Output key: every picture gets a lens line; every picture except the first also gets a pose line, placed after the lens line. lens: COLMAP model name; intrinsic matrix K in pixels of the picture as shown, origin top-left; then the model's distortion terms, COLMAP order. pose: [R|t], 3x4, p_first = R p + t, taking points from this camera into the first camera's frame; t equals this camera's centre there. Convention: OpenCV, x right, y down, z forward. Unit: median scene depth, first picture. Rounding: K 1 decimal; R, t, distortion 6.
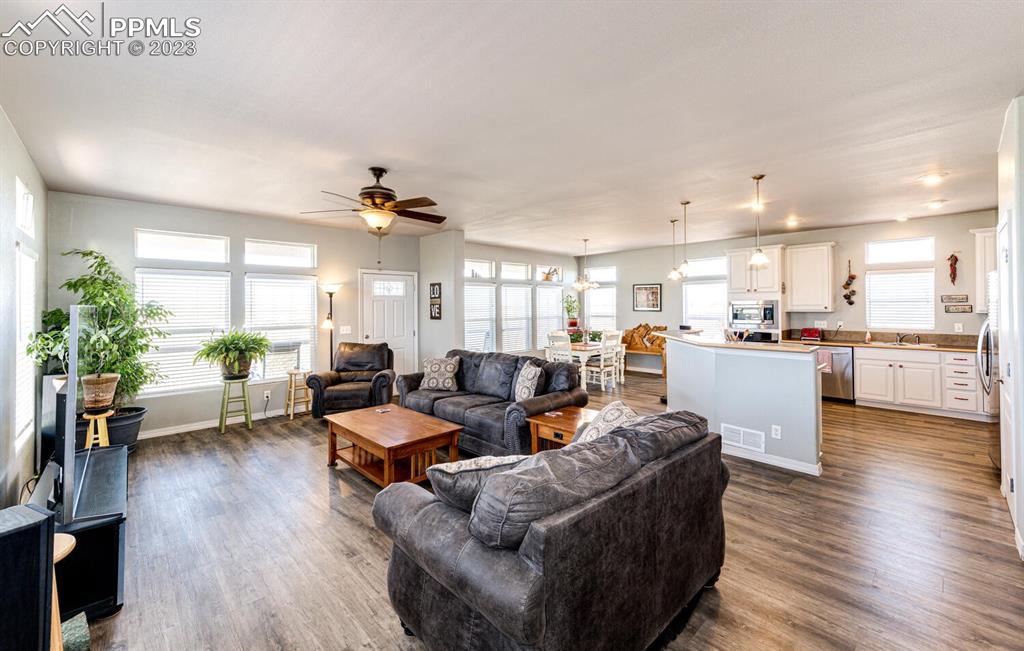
lens RADIAL K [[414.4, 0, 511.7], [0, 414.4, 303.8], [0, 0, 1]] dist [-0.000385, -0.000043]
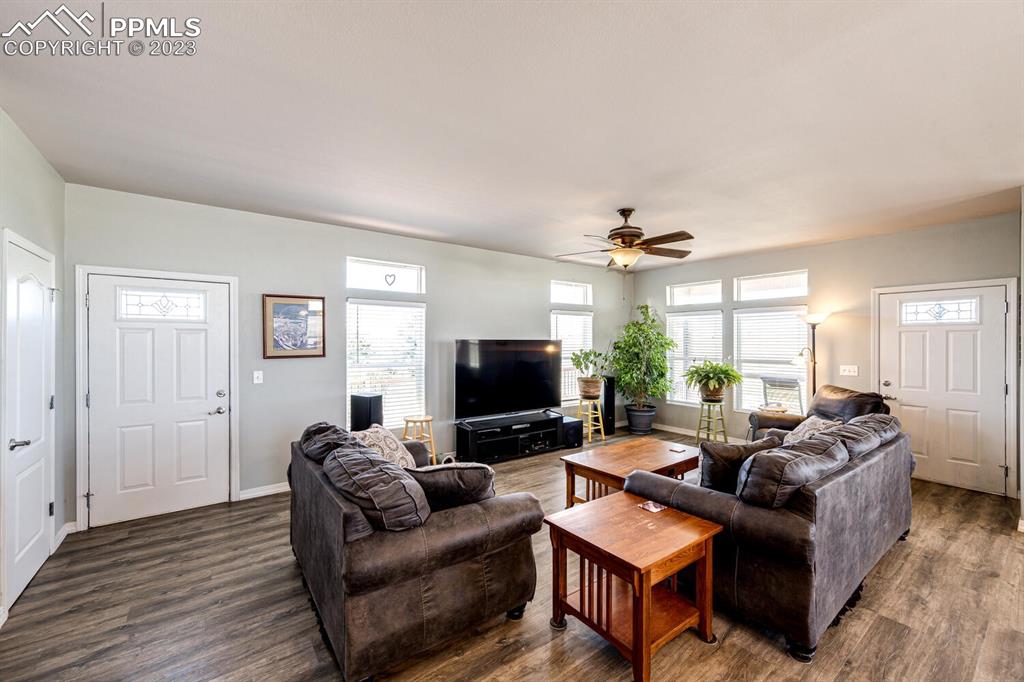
lens RADIAL K [[405.4, 0, 528.8], [0, 405.4, 342.1], [0, 0, 1]] dist [0.001000, 0.000037]
pose [[-0.085319, 0.010168, -0.996302, 0.484459], [0.004447, 0.999942, 0.009824, -0.000165], [0.996344, -0.003593, -0.085359, 0.557112]]
